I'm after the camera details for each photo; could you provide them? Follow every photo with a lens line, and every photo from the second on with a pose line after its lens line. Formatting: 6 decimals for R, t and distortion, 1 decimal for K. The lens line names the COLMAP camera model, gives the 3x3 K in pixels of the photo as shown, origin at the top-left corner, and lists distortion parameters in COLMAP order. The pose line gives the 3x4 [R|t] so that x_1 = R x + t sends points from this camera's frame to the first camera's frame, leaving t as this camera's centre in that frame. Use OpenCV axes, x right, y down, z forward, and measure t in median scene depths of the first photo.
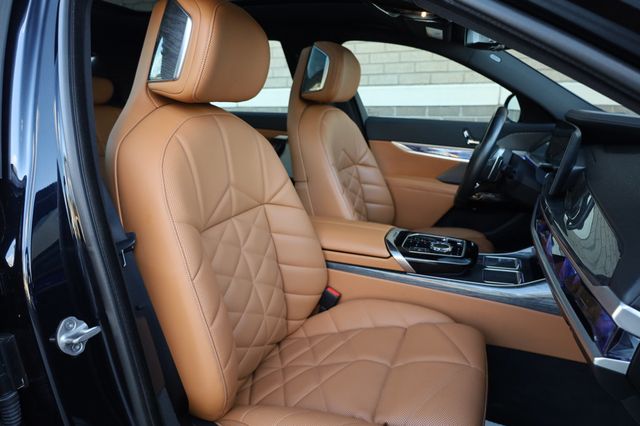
lens RADIAL K [[435.7, 0, 320.0], [0, 435.7, 213.0], [0, 0, 1]] dist [-0.011964, 0.003479]
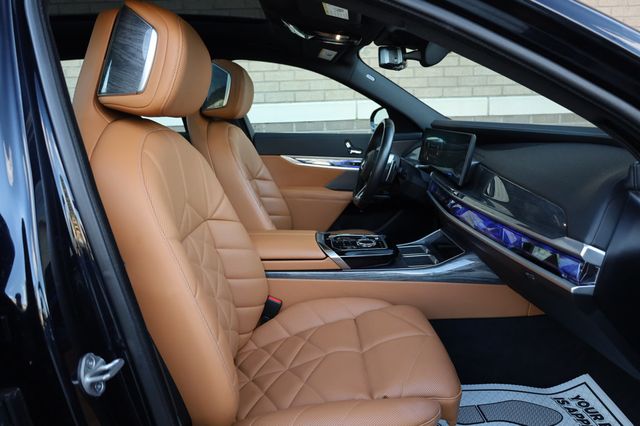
lens RADIAL K [[435.7, 0, 320.0], [0, 435.7, 213.0], [0, 0, 1]] dist [-0.011964, 0.003479]
pose [[0.929056, -0.098162, 0.356677, -0.216982], [0.113843, 0.993228, -0.023183, 0.014095], [-0.351986, 0.062143, 0.933940, -0.008322]]
